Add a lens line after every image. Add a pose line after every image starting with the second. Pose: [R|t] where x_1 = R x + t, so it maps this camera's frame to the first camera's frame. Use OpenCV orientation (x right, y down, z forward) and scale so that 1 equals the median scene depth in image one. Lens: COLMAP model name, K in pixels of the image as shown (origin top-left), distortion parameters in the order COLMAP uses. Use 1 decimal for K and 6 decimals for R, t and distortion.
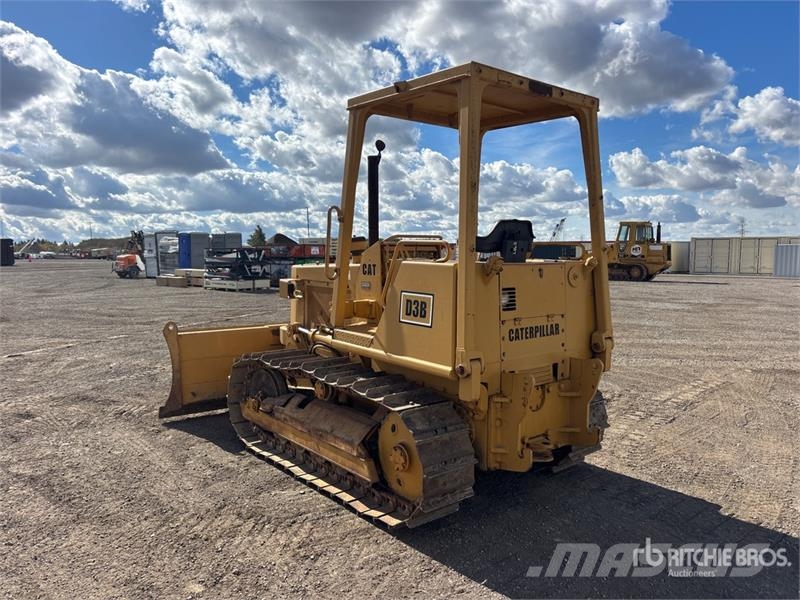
lens RADIAL K [[600.8, 0, 400.0], [0, 600.8, 300.0], [0, 0, 1]] dist [0.044224, -0.040348]
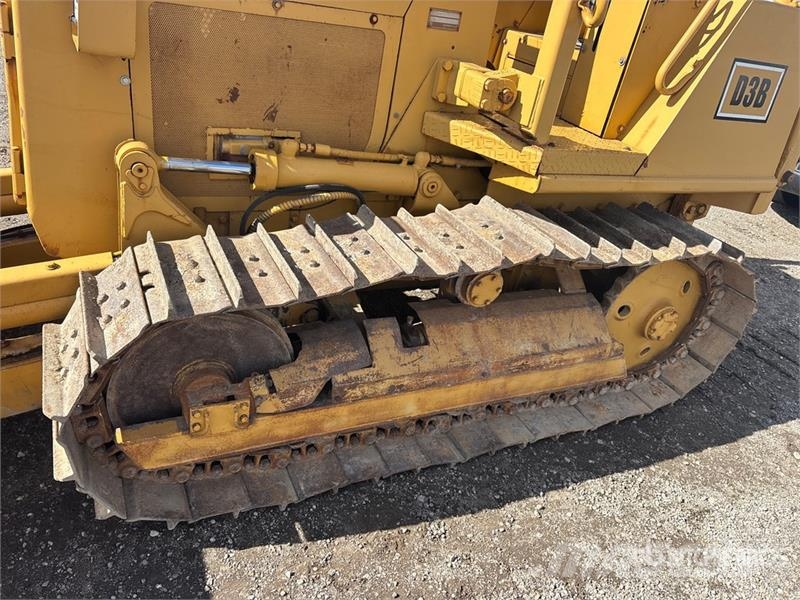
lens RADIAL K [[600.8, 0, 400.0], [0, 600.8, 300.0], [0, 0, 1]] dist [0.044224, -0.040348]
pose [[0.240217, -0.455645, 0.857137, -0.514948], [-0.072238, 0.872152, 0.483872, -0.055670], [-0.968028, -0.178152, 0.176591, 0.929804]]
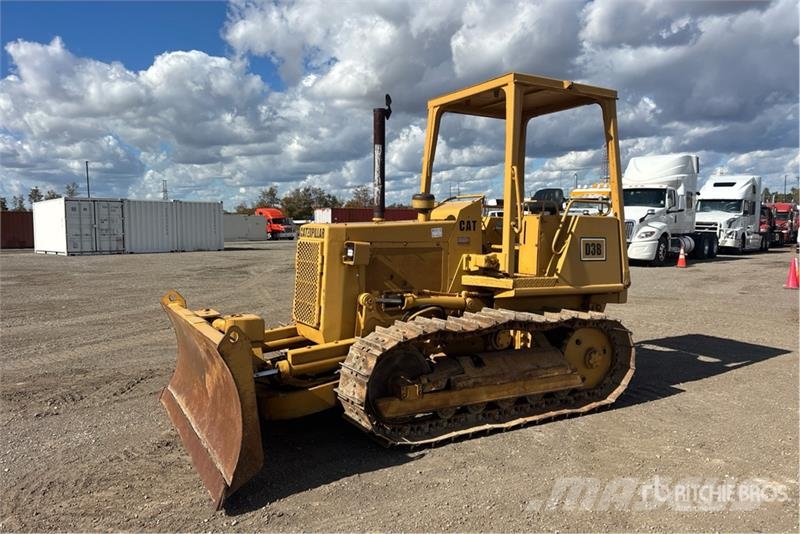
lens RADIAL K [[598.1, 0, 403.5], [0, 598.1, 261.2], [0, 0, 1]] dist [0.052055, -0.069908]
pose [[0.181748, -0.063168, 0.981314, -1.122403], [0.082655, 0.995384, 0.048765, -0.049056], [-0.979865, 0.072248, 0.186130, 0.917490]]
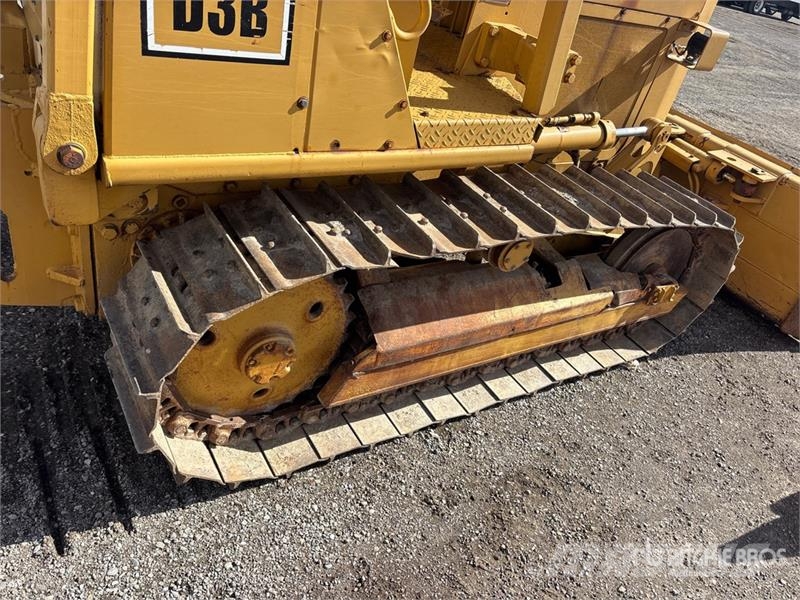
lens RADIAL K [[600.8, 0, 400.0], [0, 600.8, 300.0], [0, 0, 1]] dist [0.044224, -0.040348]
pose [[0.145522, -0.544264, 0.826196, -0.248638], [-0.123888, 0.818488, 0.561007, -0.040819], [-0.981568, -0.183995, 0.051680, 0.669942]]
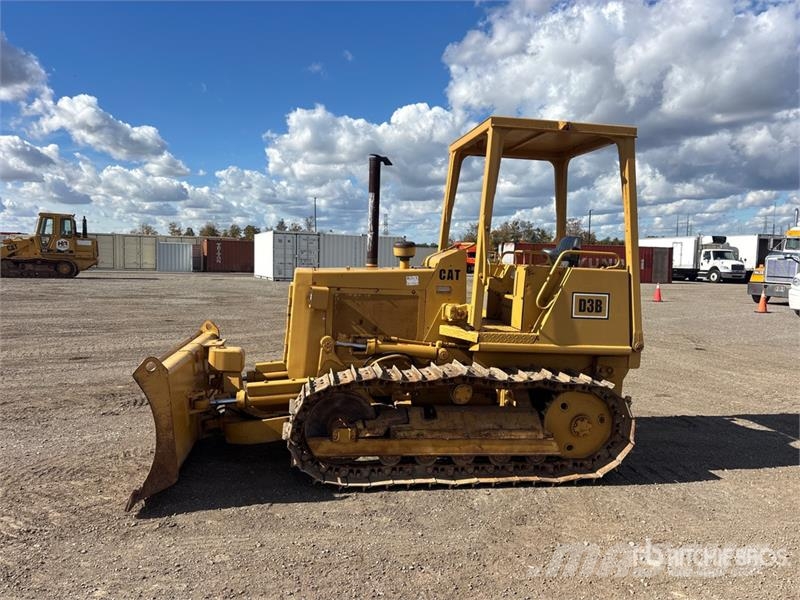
lens RADIAL K [[591.3, 0, 390.1], [0, 591.3, 299.4], [0, 0, 1]] dist [0.039375, -0.044833]
pose [[0.524944, -0.052737, 0.849501, -0.985231], [0.044684, 0.998410, 0.034369, -0.047643], [-0.849963, 0.019918, 0.526466, 0.544836]]
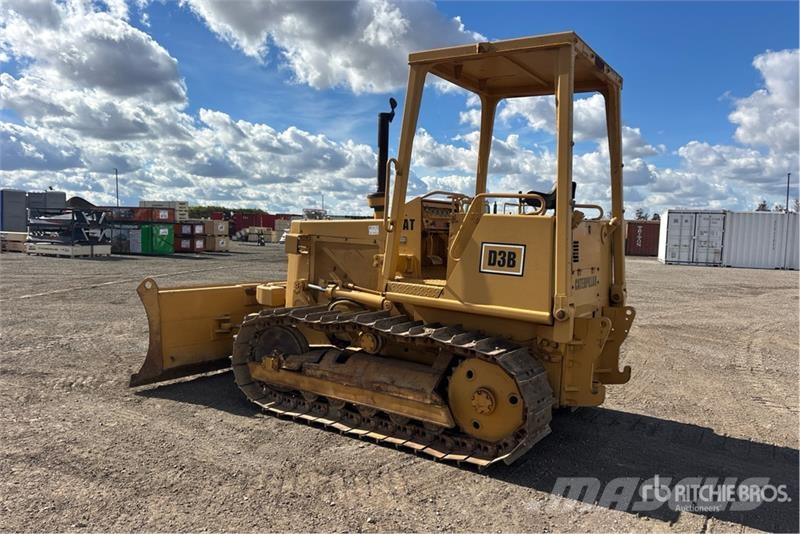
lens RADIAL K [[602.6, 0, 409.6], [0, 602.6, 270.7], [0, 0, 1]] dist [0.030240, -0.008377]
pose [[0.954002, 0.008238, 0.299687, -0.347838], [-0.006821, 0.999960, -0.005773, 0.033073], [-0.299723, 0.003463, 0.954020, 0.029447]]
